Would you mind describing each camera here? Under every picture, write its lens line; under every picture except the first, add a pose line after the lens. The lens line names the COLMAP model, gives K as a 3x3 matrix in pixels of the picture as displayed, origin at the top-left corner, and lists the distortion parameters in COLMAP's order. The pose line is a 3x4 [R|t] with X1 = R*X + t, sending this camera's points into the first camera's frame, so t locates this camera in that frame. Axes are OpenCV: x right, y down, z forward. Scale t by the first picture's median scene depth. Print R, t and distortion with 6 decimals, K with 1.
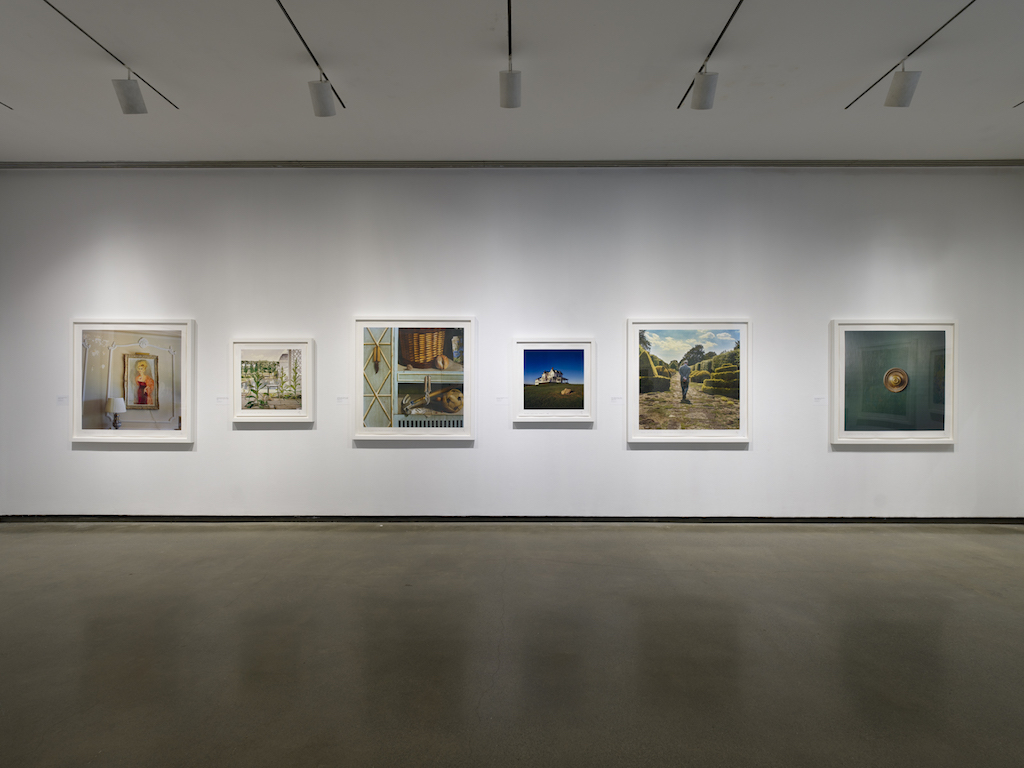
lens RADIAL K [[500.0, 0, 507.3], [0, 500.0, 387.6], [0, 0, 1]] dist [0.001943, 0.000600]
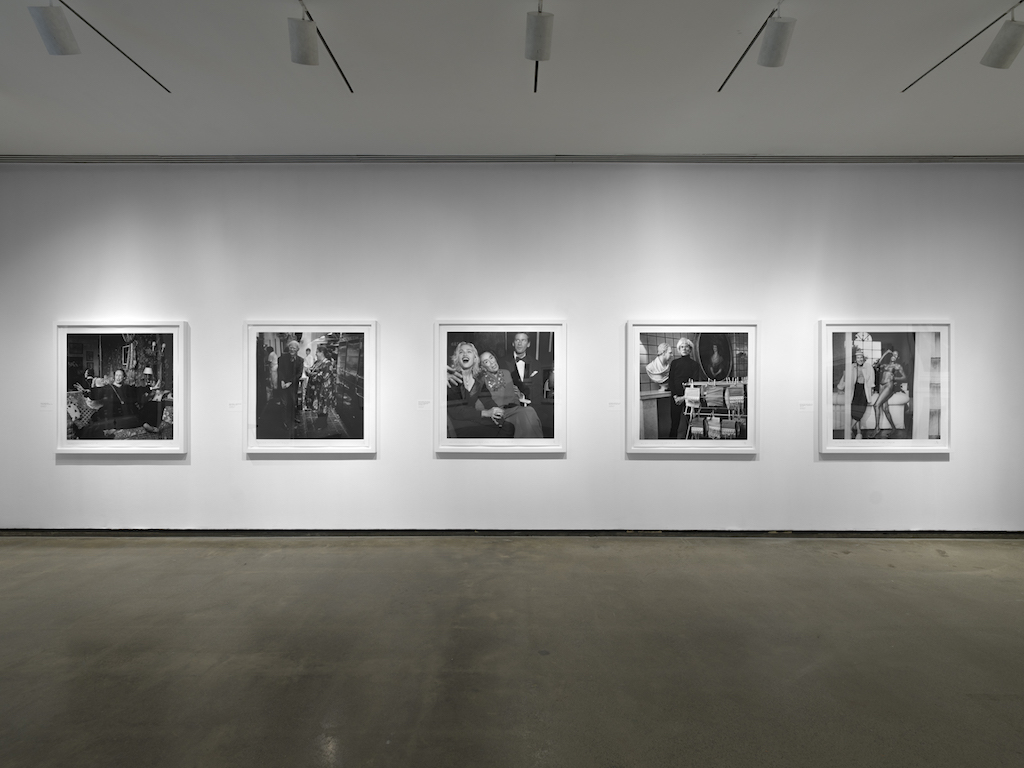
lens RADIAL K [[533.6, 0, 519.8], [0, 533.6, 392.9], [0, 0, 1]] dist [0.001195, 0.000283]
pose [[0.999988, -0.002917, -0.003986, 0.209043], [0.002912, 0.999995, -0.001147, 0.000152], [0.003989, 0.001135, 0.999991, -0.002289]]
